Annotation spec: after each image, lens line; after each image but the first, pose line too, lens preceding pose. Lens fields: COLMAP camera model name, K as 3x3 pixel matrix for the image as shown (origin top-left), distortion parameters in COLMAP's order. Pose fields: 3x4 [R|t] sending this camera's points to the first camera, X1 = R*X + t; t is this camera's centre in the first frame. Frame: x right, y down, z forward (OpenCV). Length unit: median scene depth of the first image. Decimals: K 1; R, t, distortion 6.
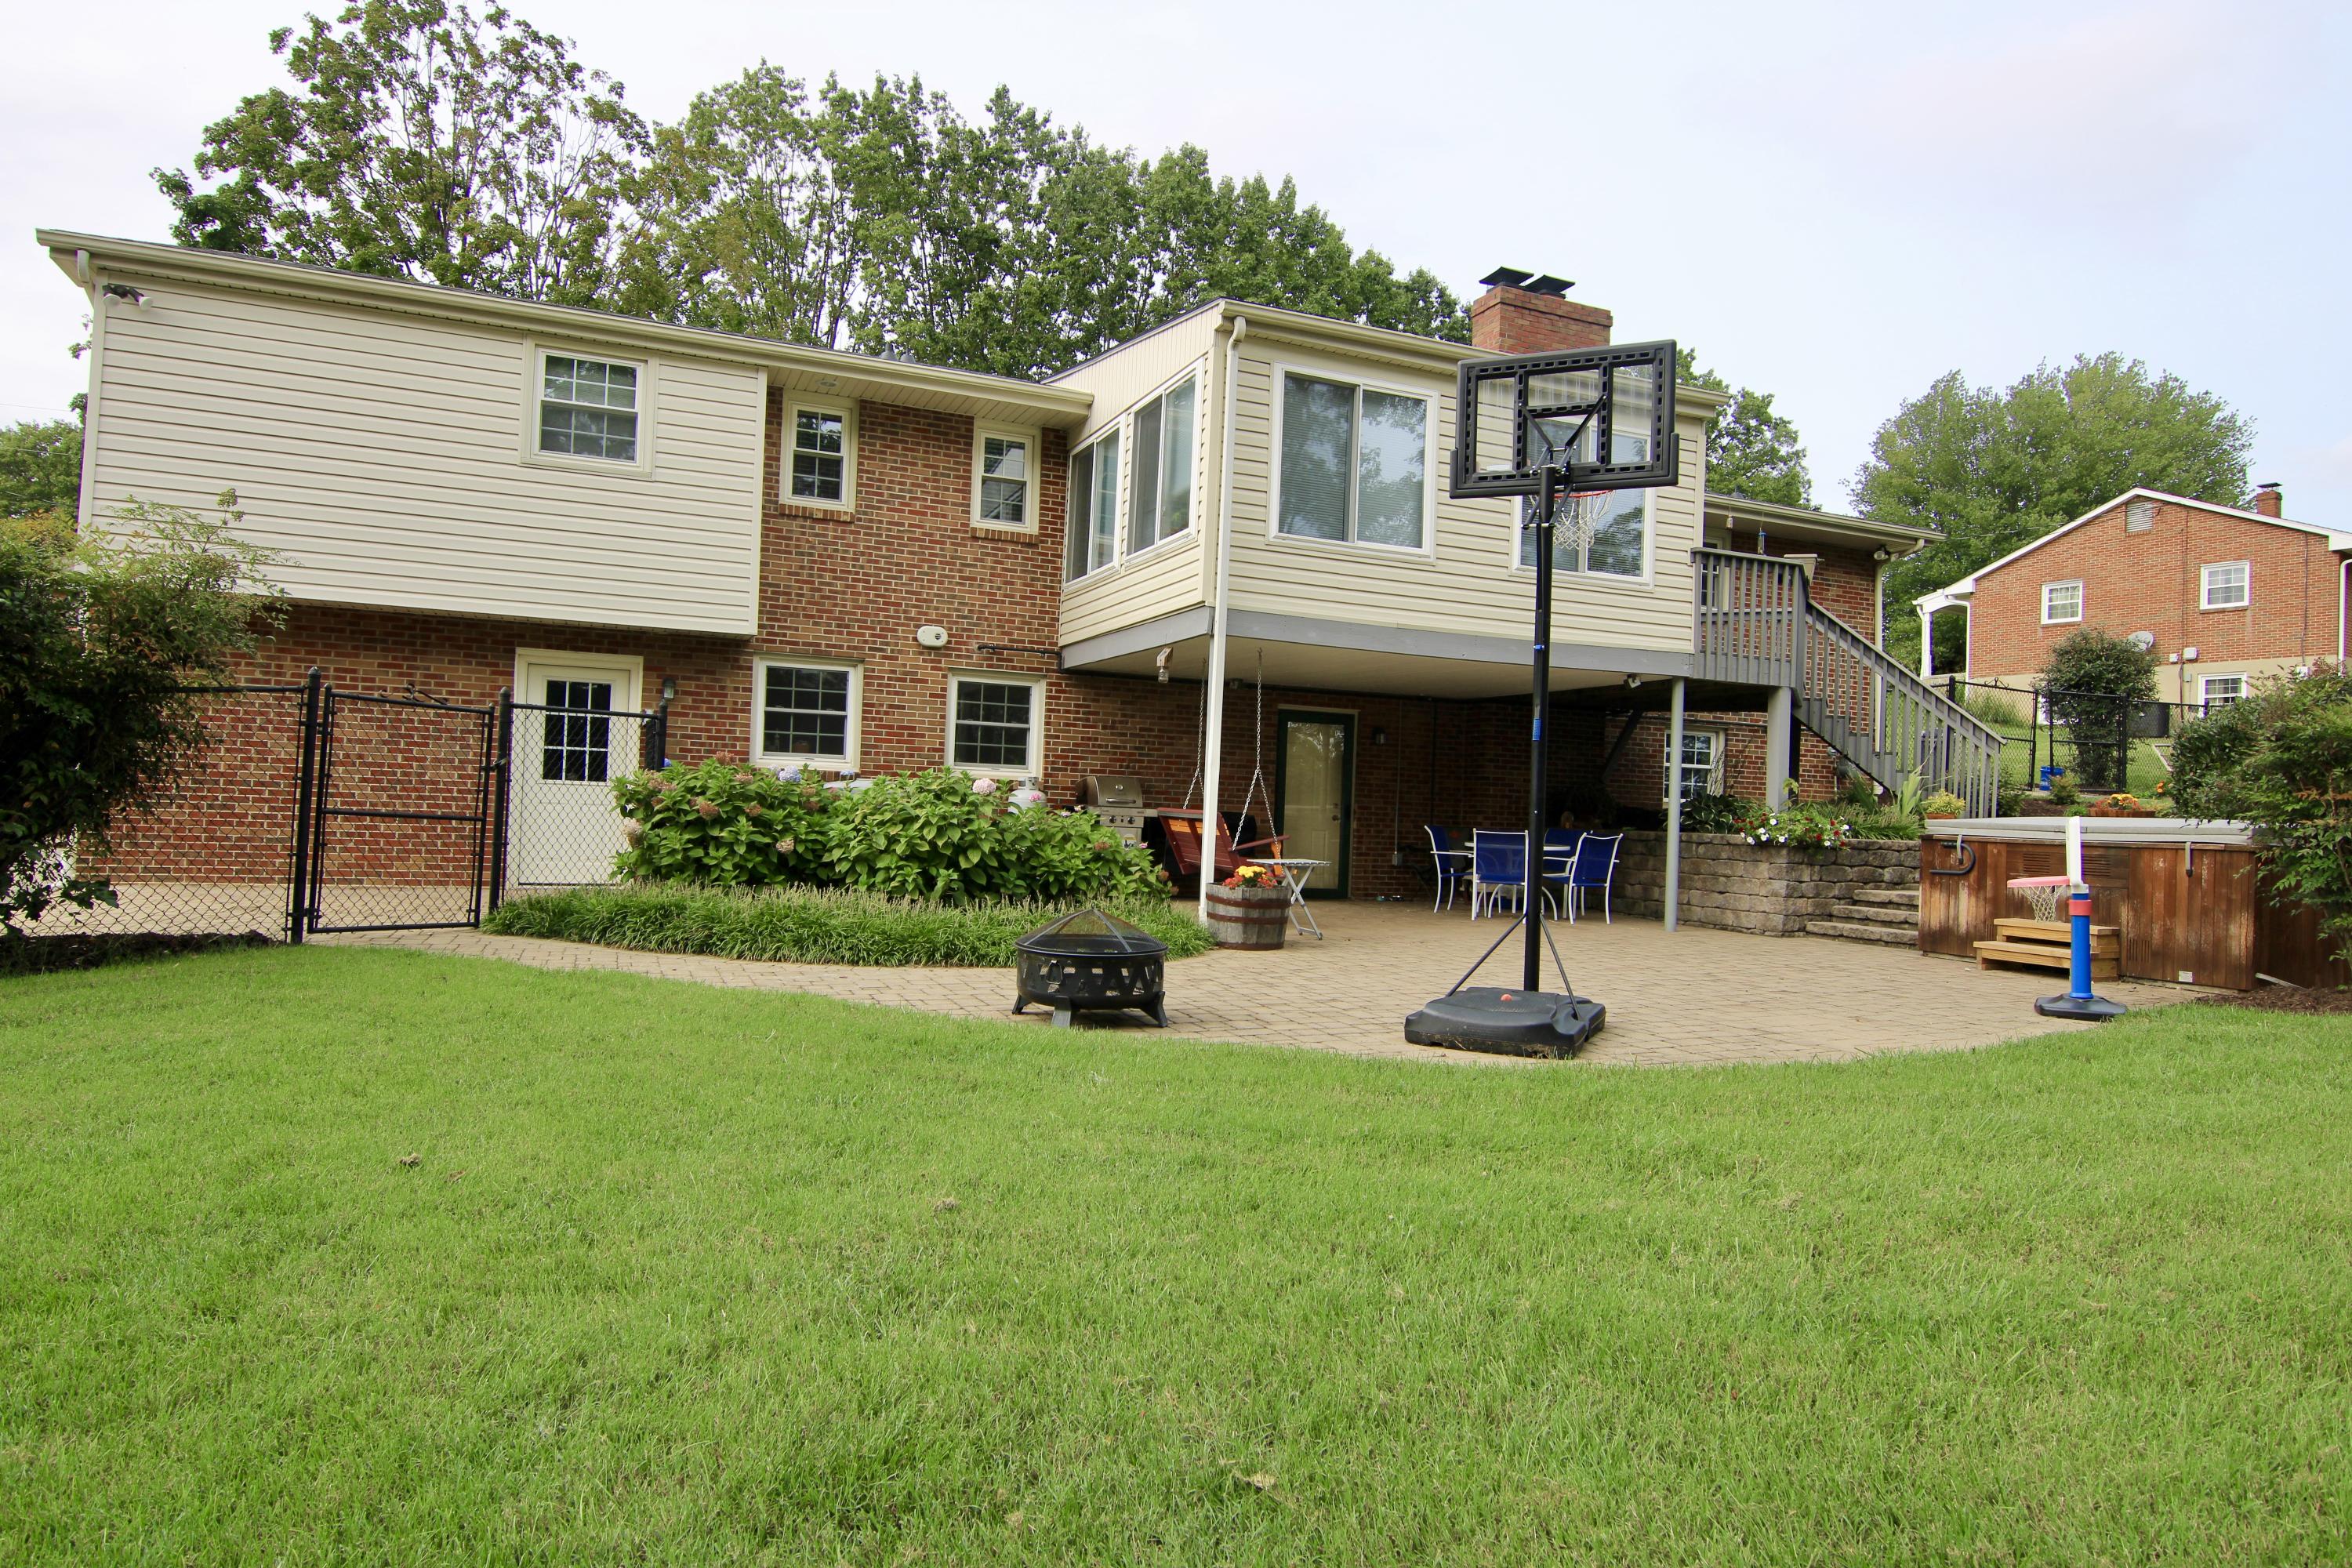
lens RADIAL K [[1377.0, 0, 1160.2], [0, 1377.0, 776.2], [0, 0, 1]] dist [-0.003583, -0.009691]
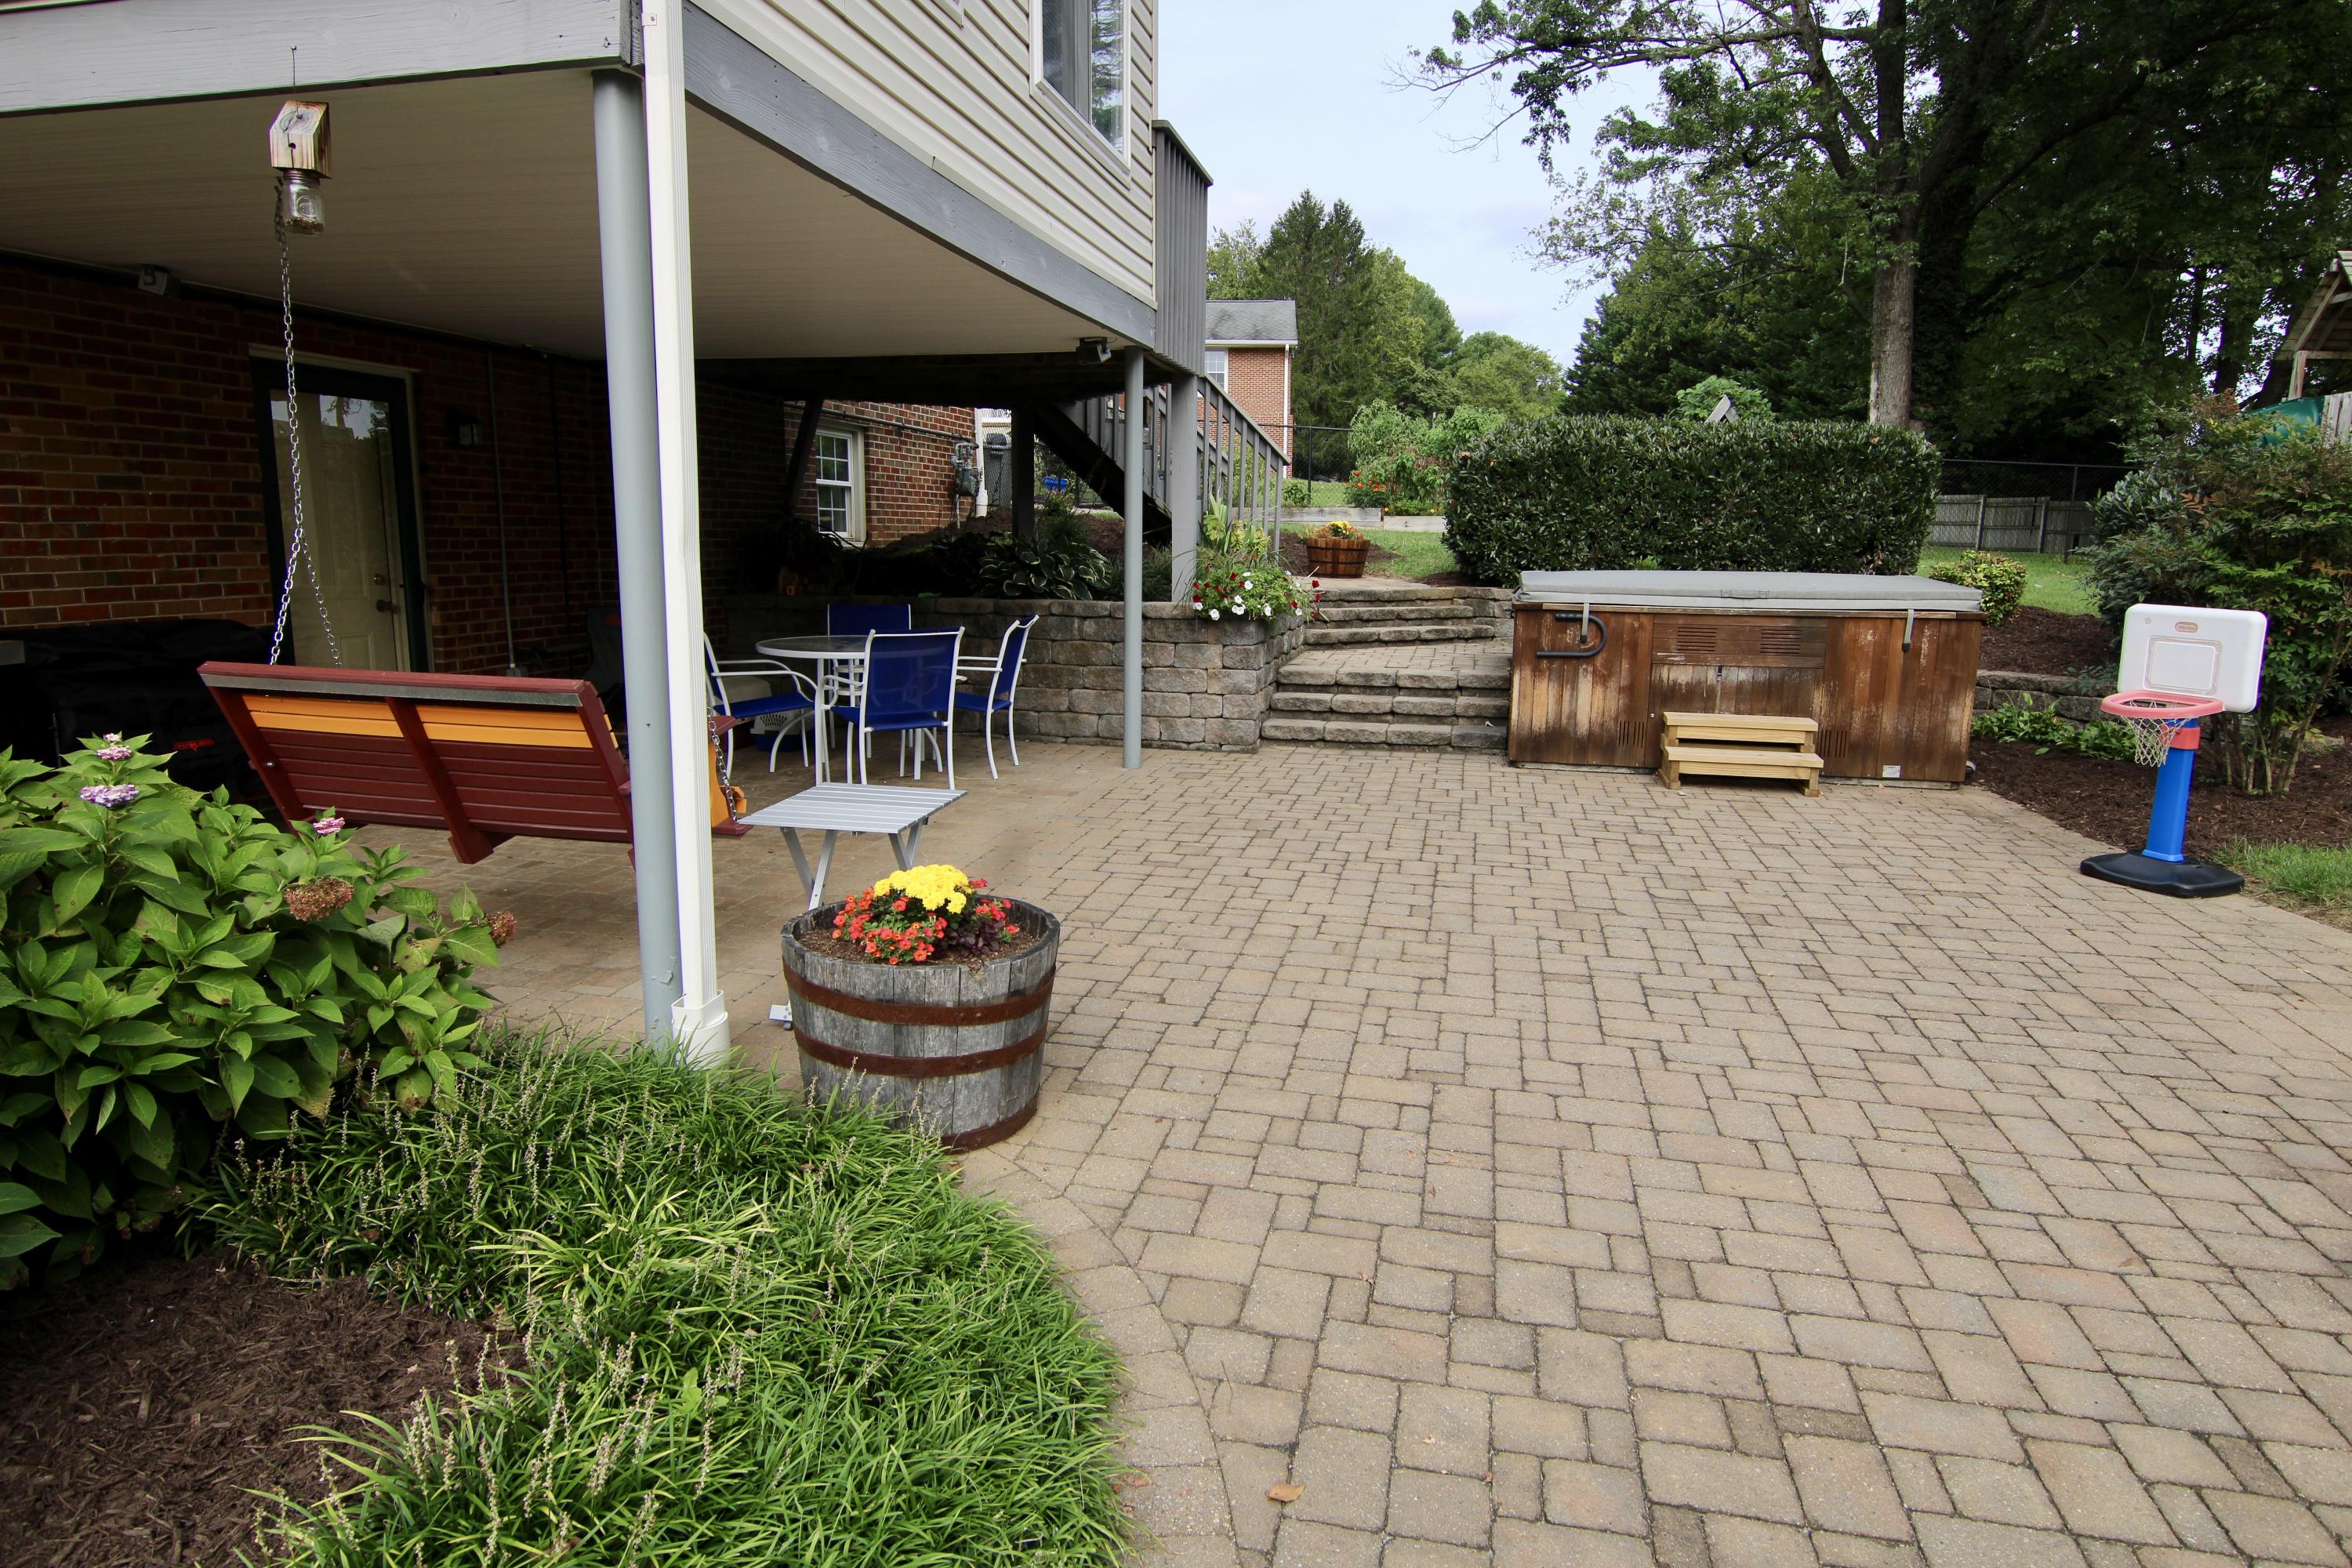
lens RADIAL K [[1377.0, 0, 1165.4], [0, 1377.0, 772.3], [0, 0, 1]] dist [-0.003583, -0.009691]
pose [[0.577207, -0.170857, 0.798523, -0.148505], [-0.008562, 0.976546, 0.215137, -0.025015], [-0.816553, -0.131016, 0.562207, 0.750161]]
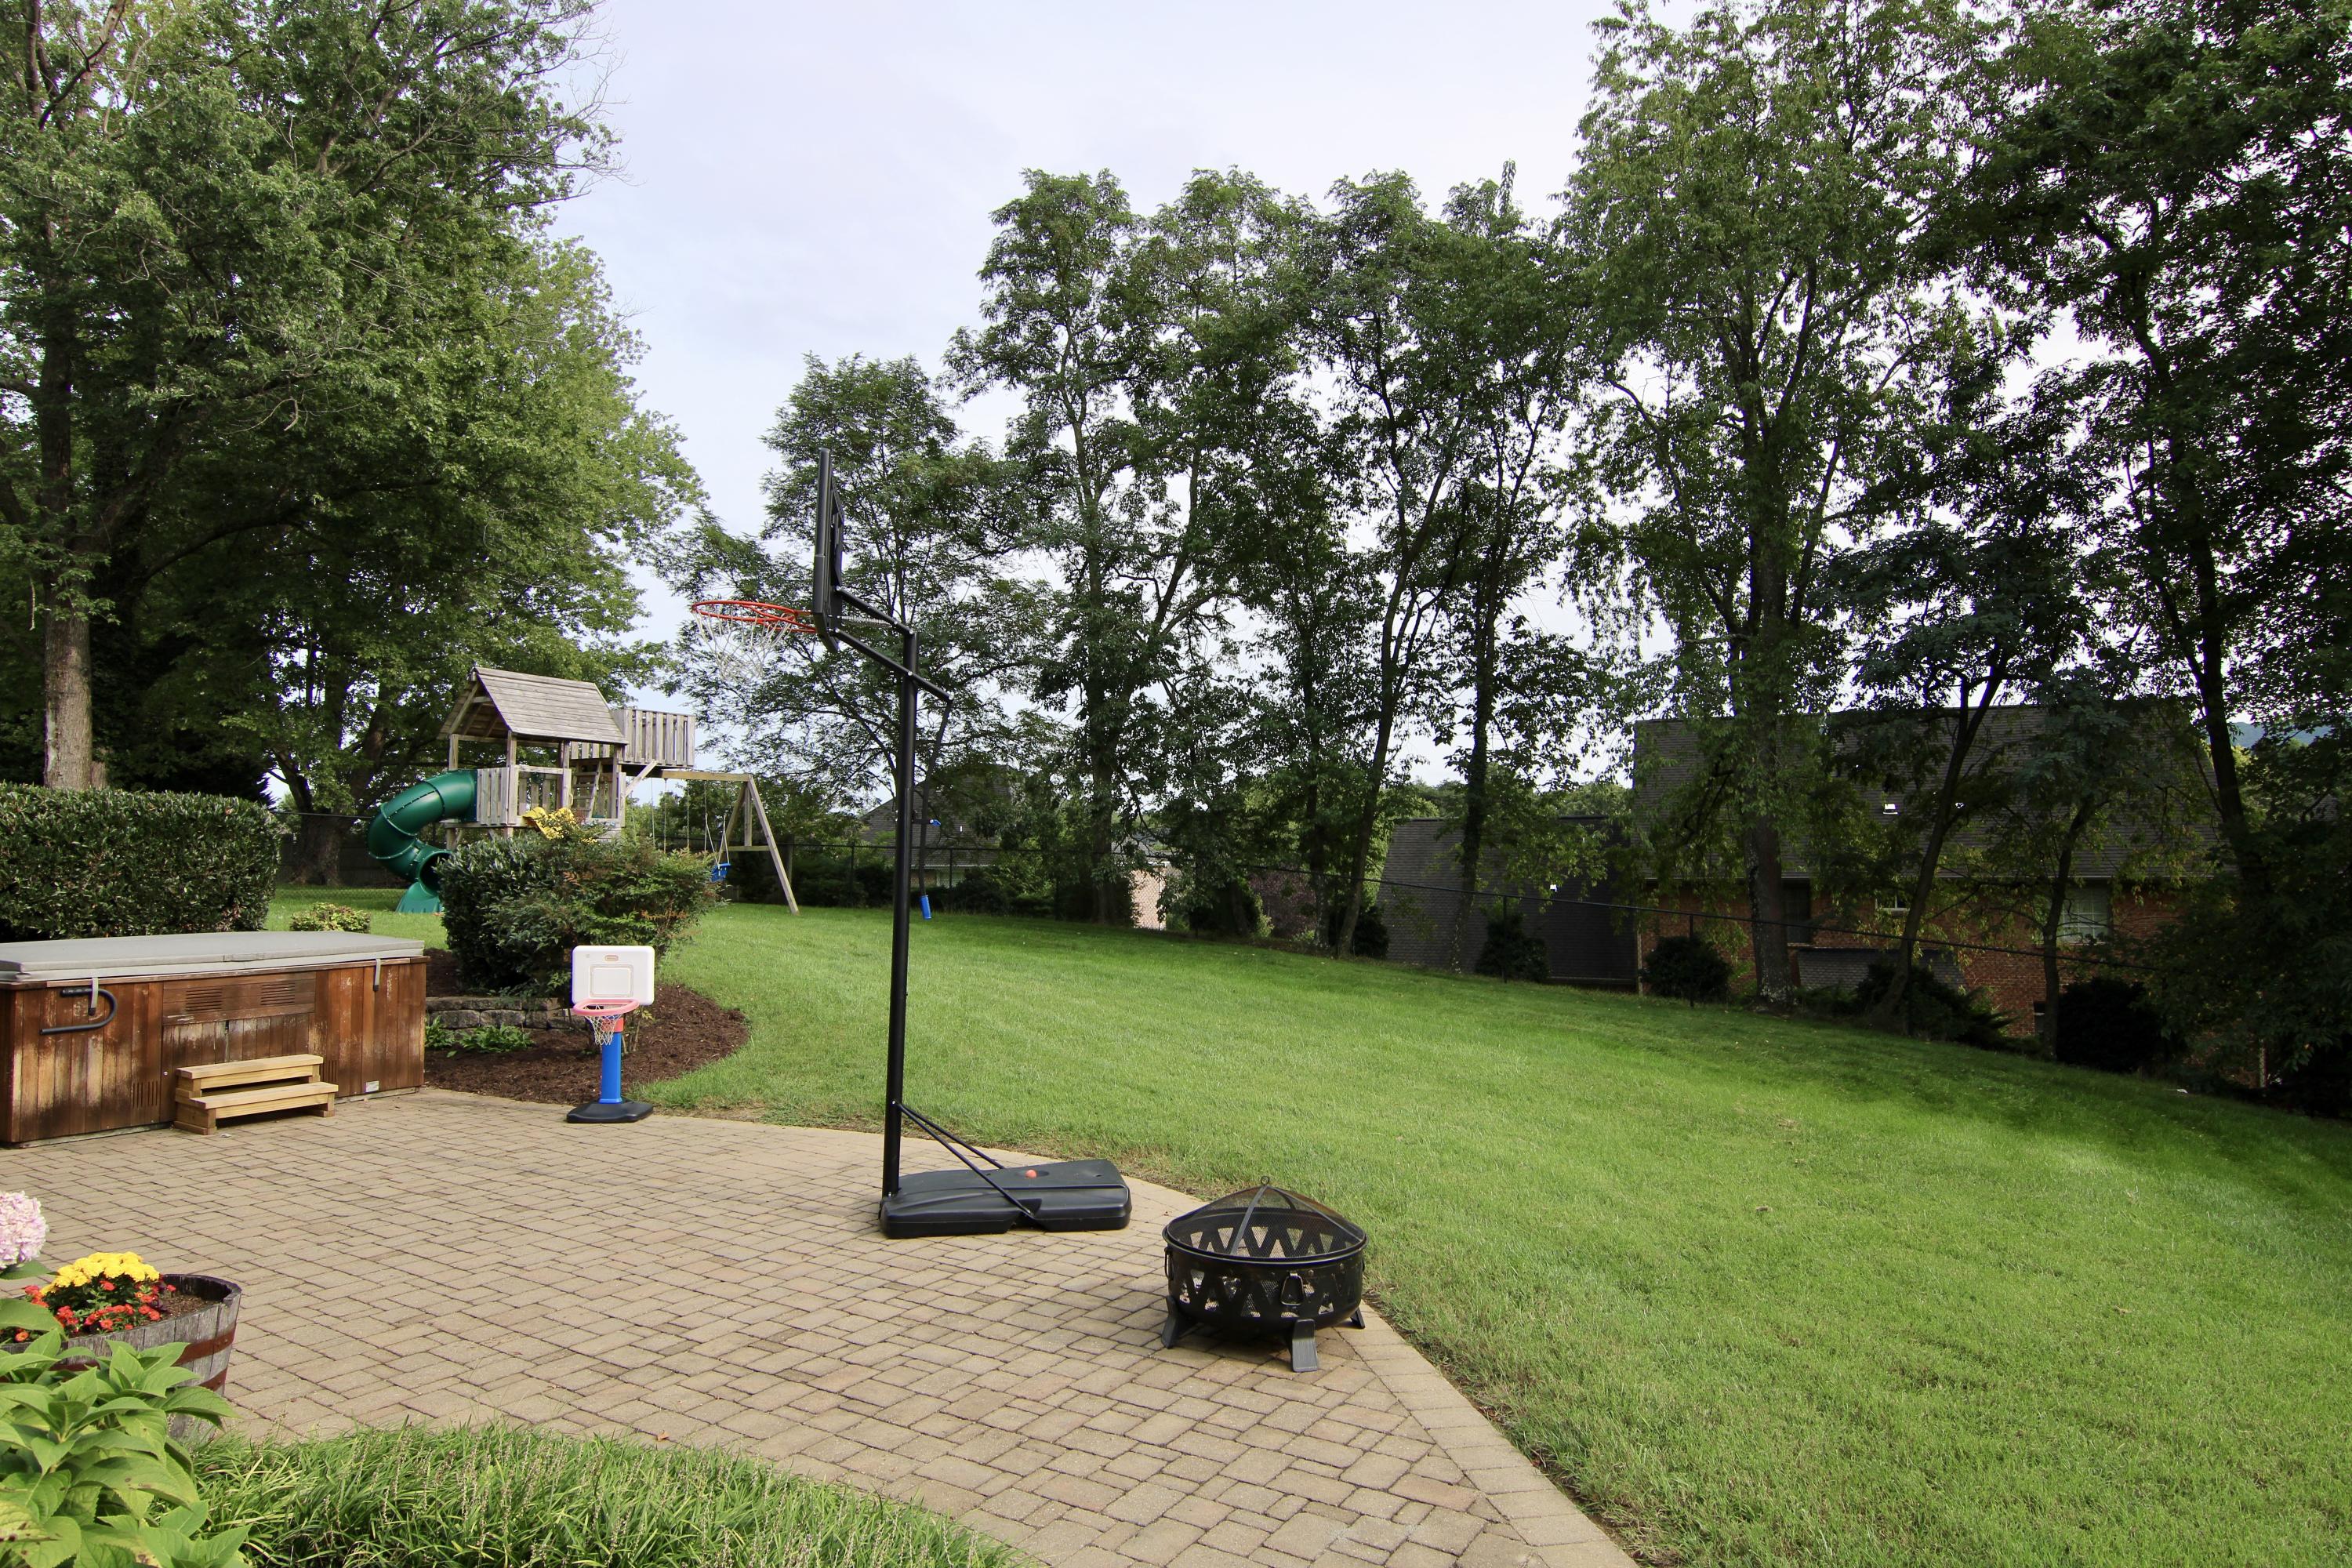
lens RADIAL K [[1377.0, 0, 1174.4], [0, 1377.0, 784.7], [0, 0, 1]] dist [-0.003583, -0.009691]
pose [[-0.582440, 0.006700, 0.812846, -0.404059], [-0.035399, 0.998808, -0.033598, -0.061809], [-0.812102, -0.048343, -0.581509, 0.948547]]
